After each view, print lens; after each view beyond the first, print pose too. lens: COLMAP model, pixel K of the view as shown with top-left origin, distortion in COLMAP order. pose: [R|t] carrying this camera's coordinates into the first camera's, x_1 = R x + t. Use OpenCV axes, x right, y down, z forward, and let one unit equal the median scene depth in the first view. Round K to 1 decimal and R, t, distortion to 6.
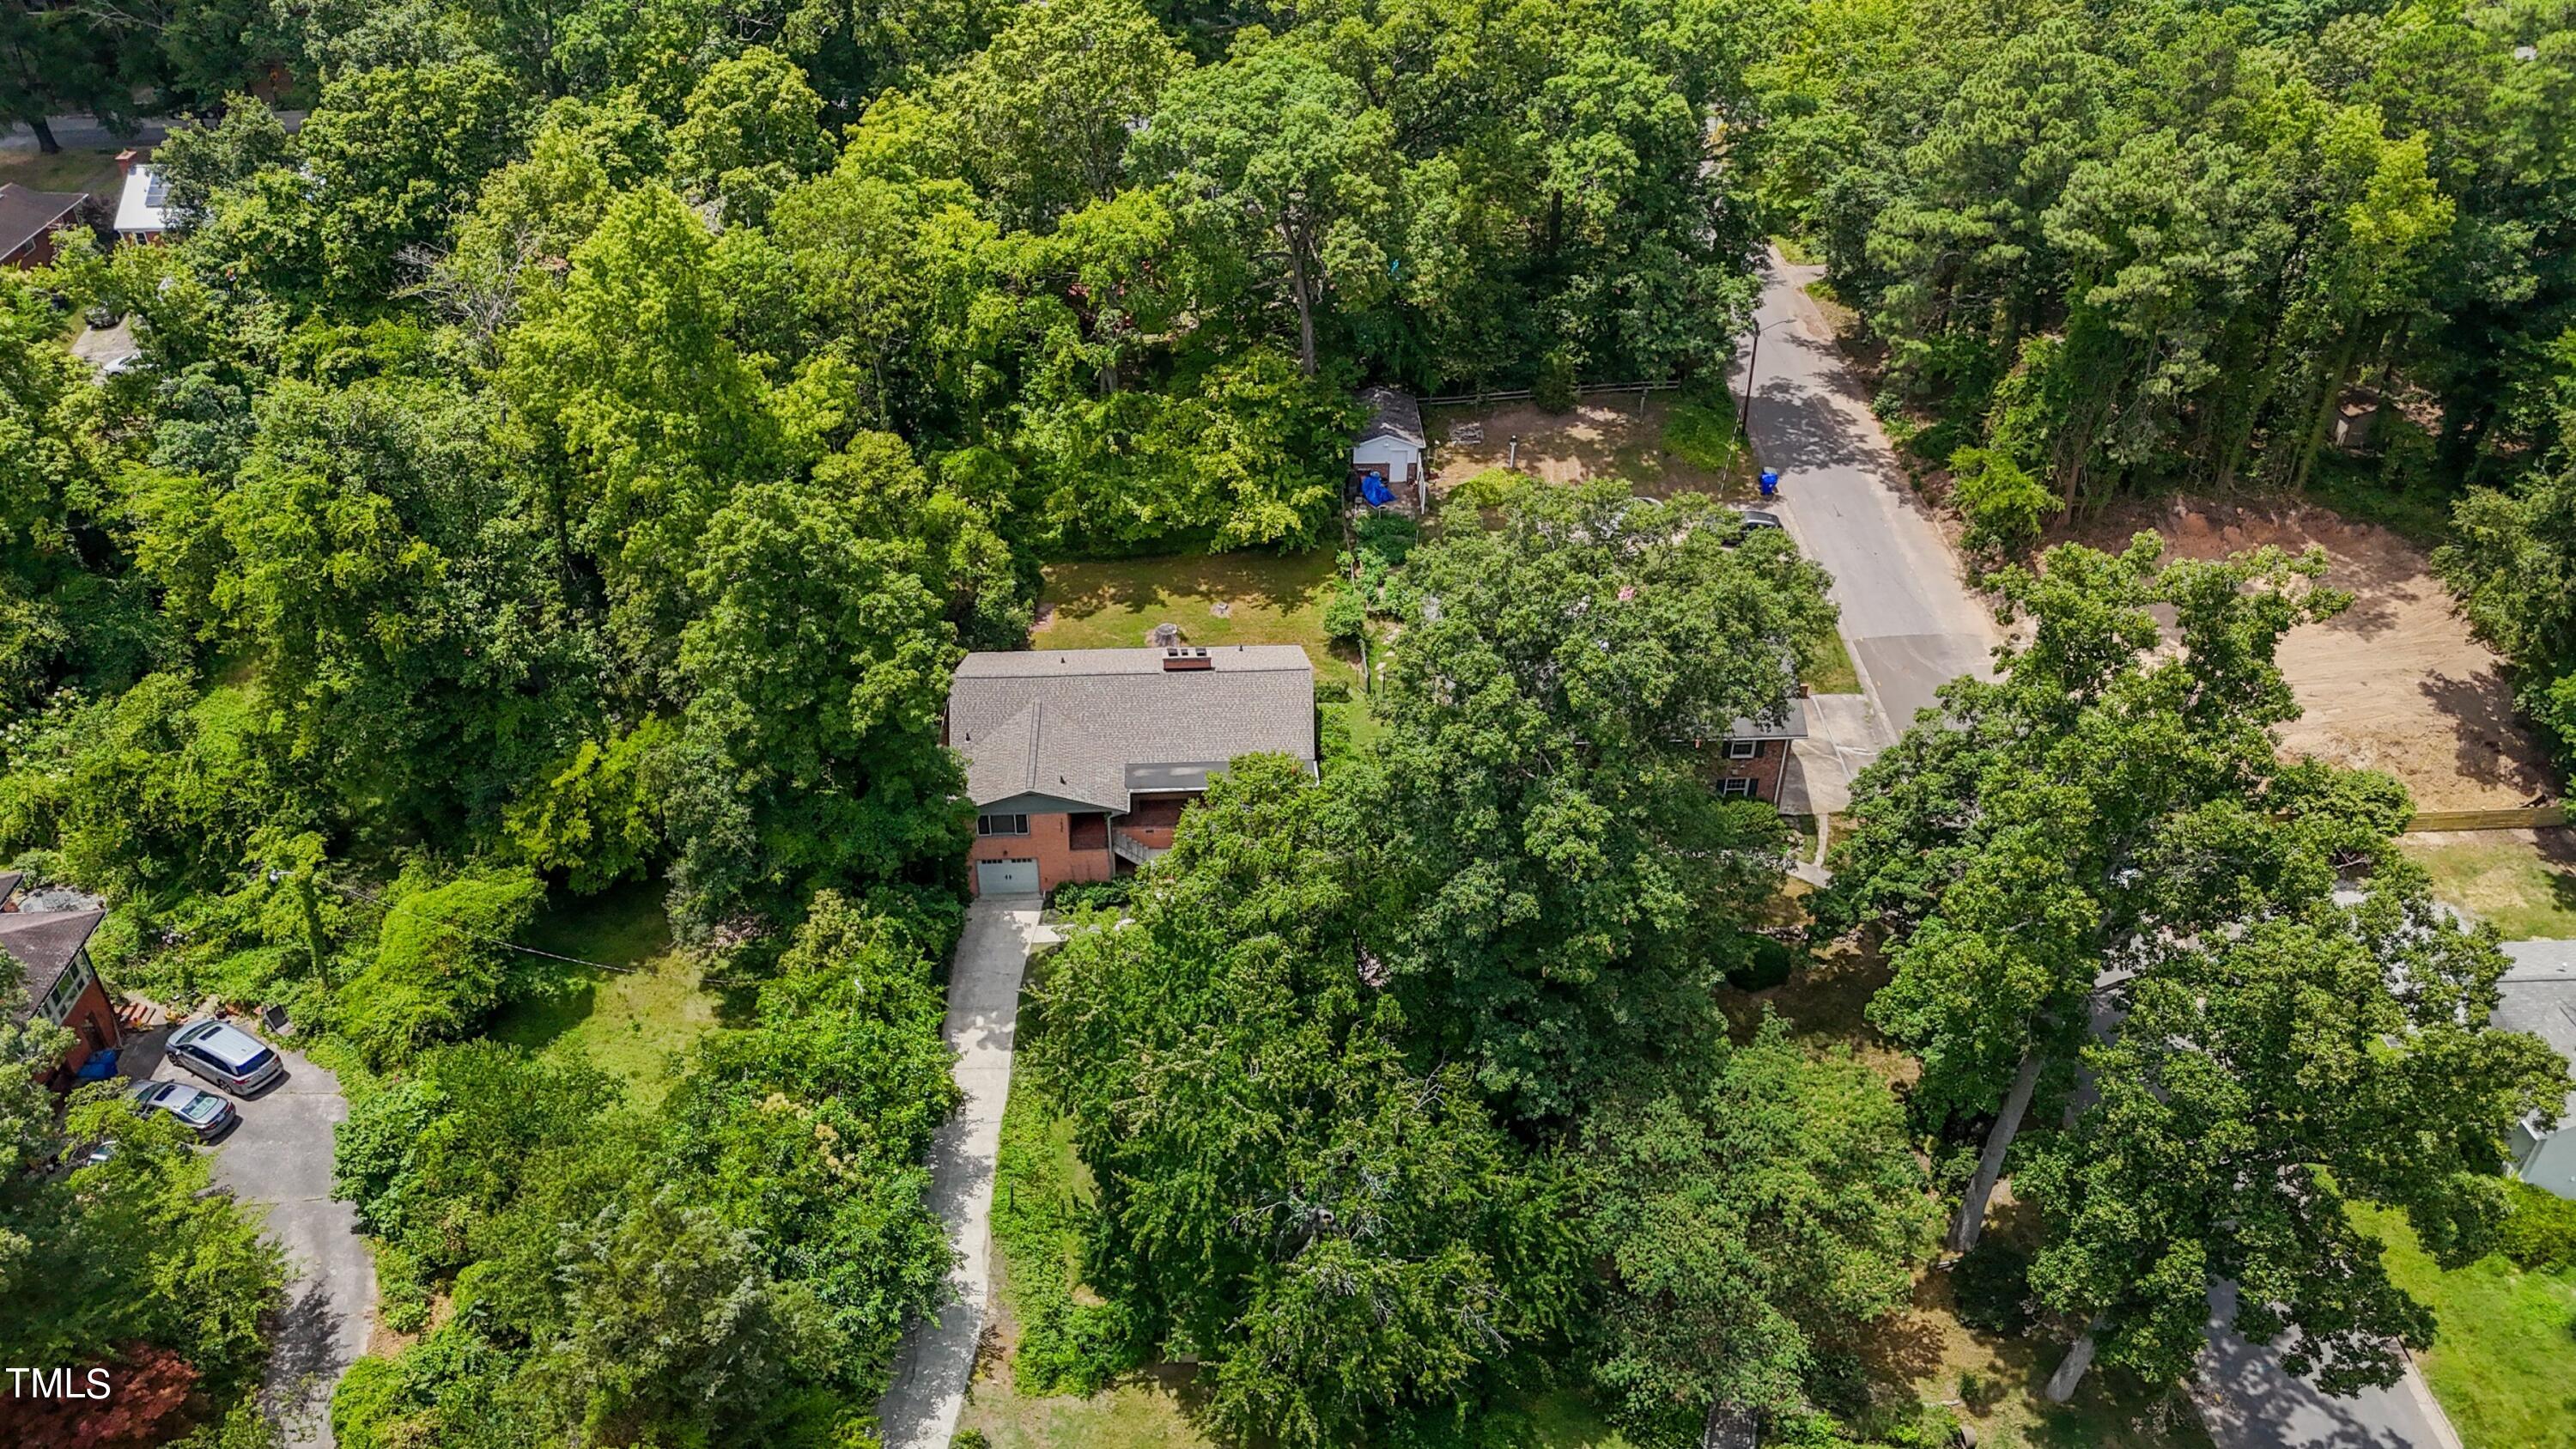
lens RADIAL K [[1859.5, 0, 1288.0], [0, 1859.5, 724.5], [0, 0, 1]] dist [0.011474, -0.001286]
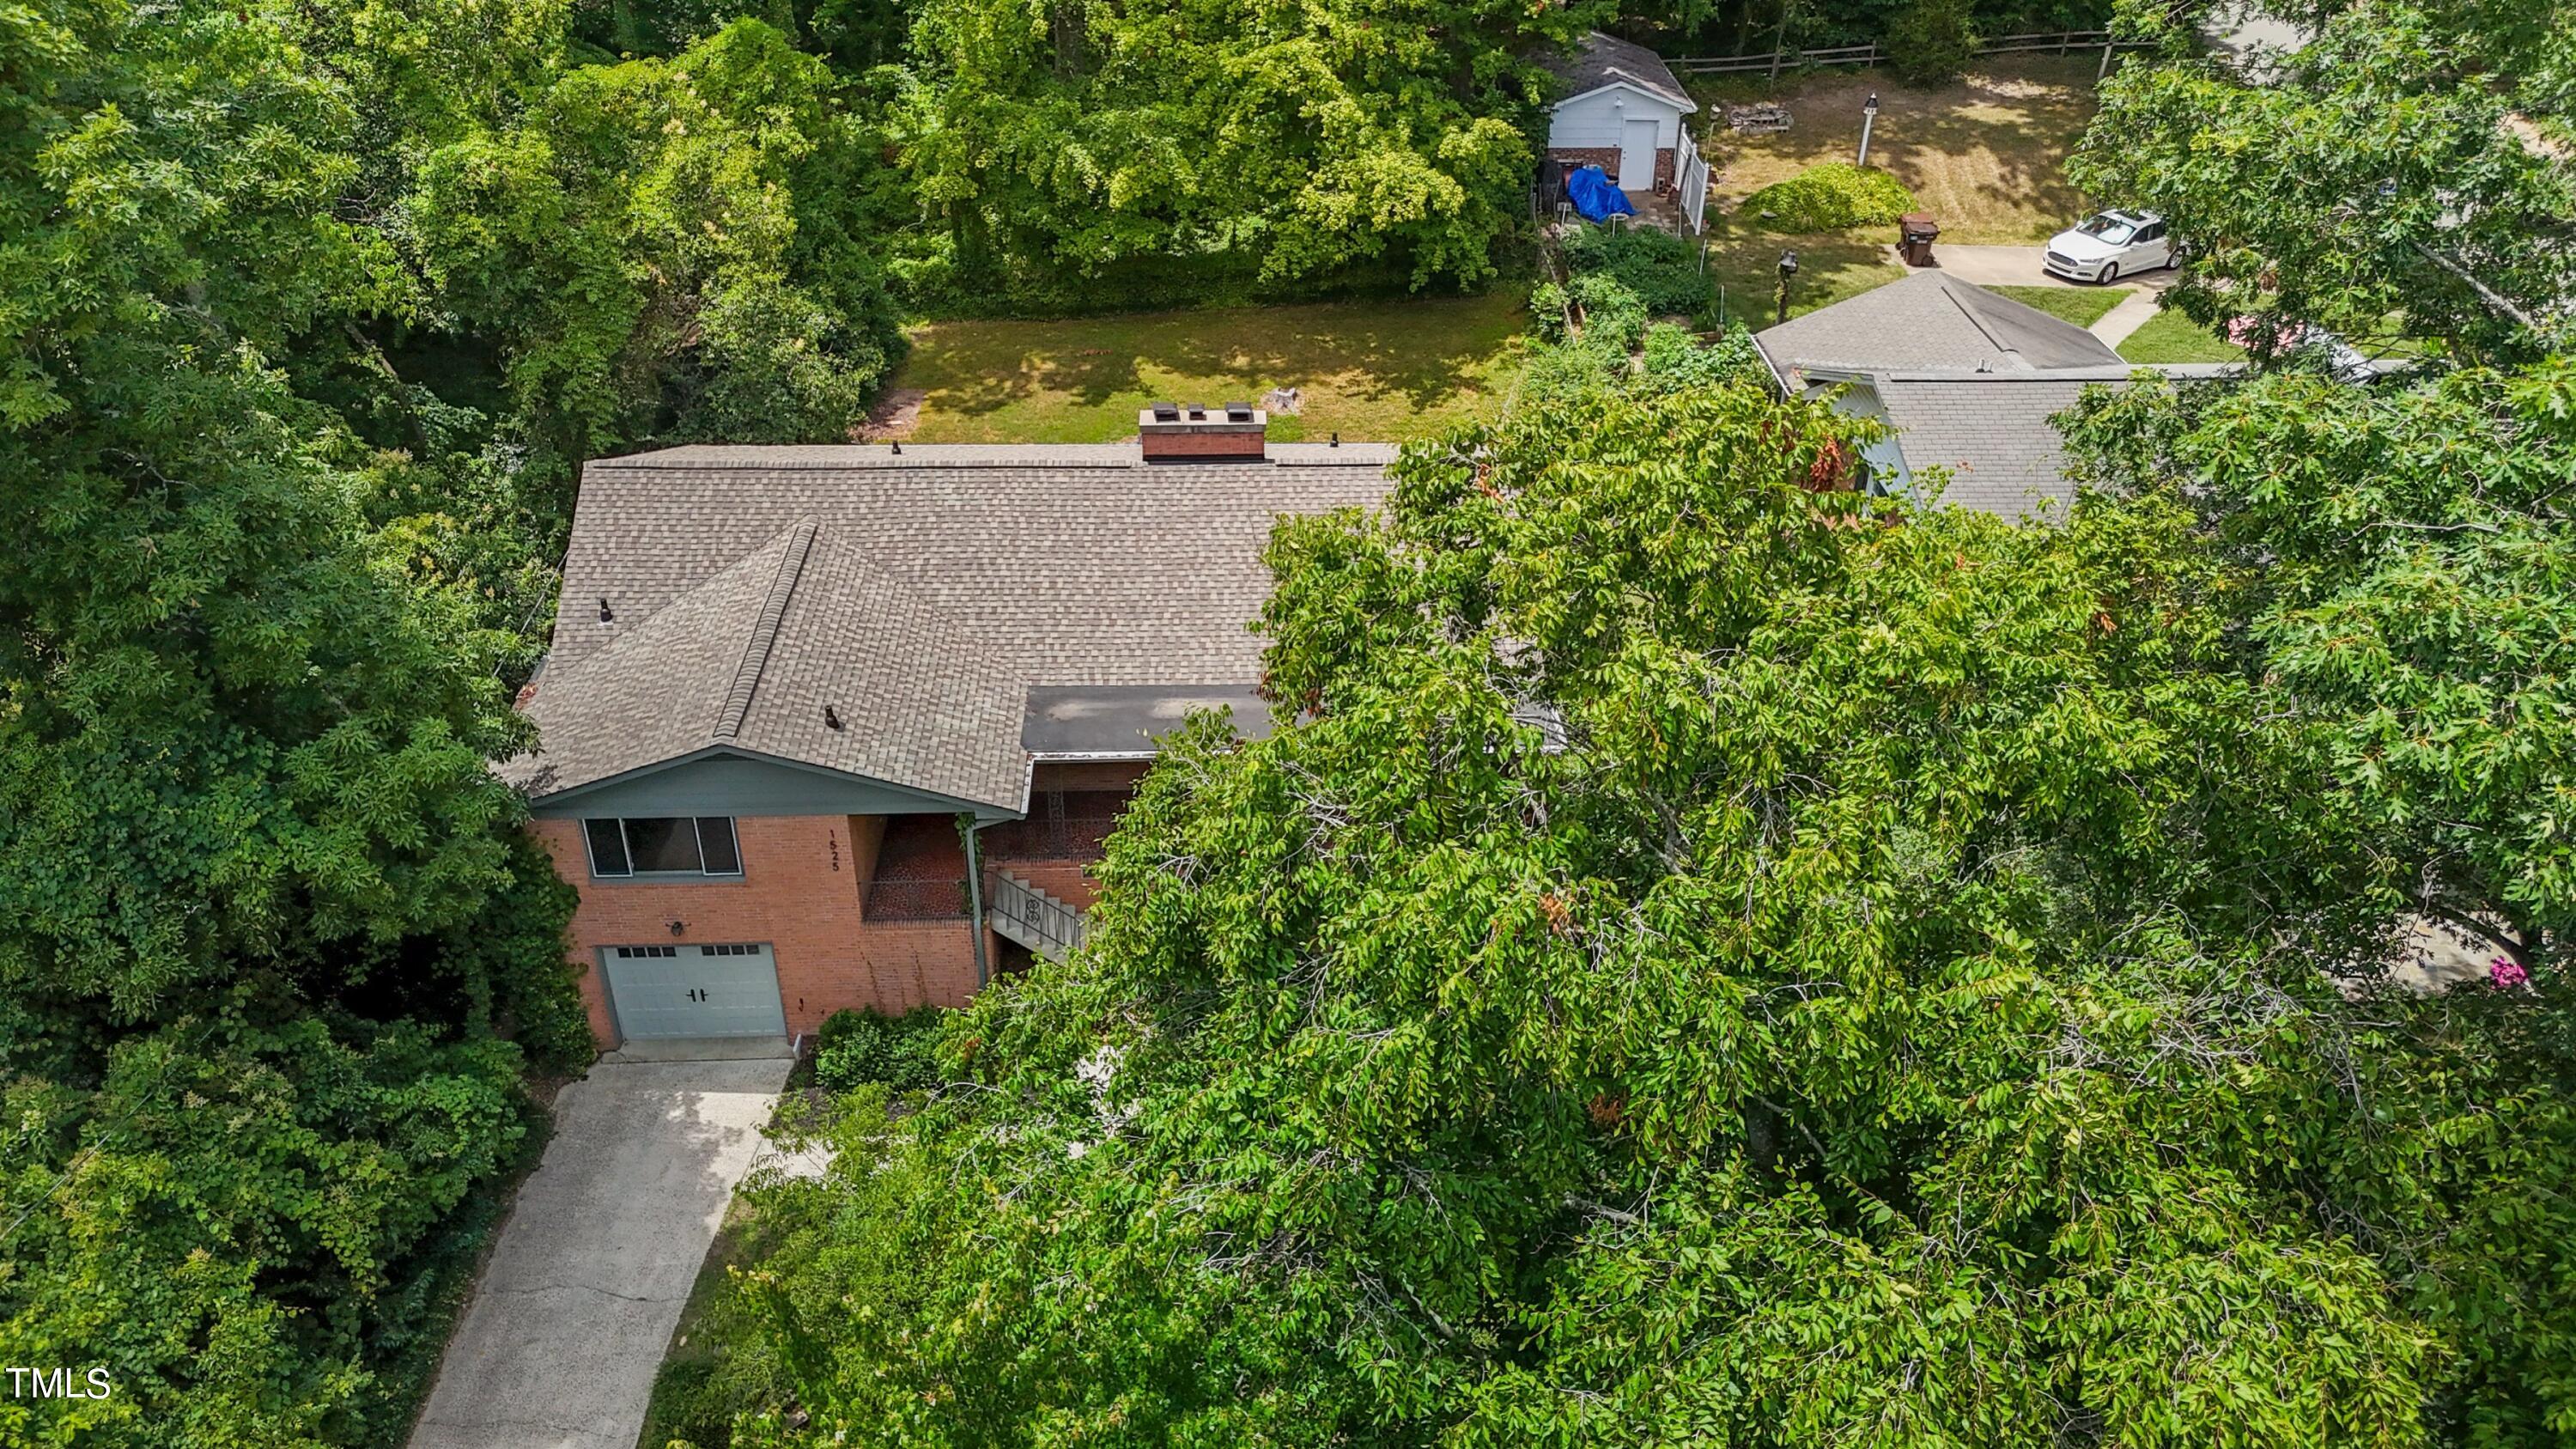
lens RADIAL K [[1859.5, 0, 1288.0], [0, 1859.5, 724.5], [0, 0, 1]] dist [0.011474, -0.001286]
pose [[0.999781, 0.014018, -0.015557, -0.026429], [-0.014543, 0.999310, -0.034172, 0.035028], [0.015067, 0.034391, 0.999295, 0.553511]]
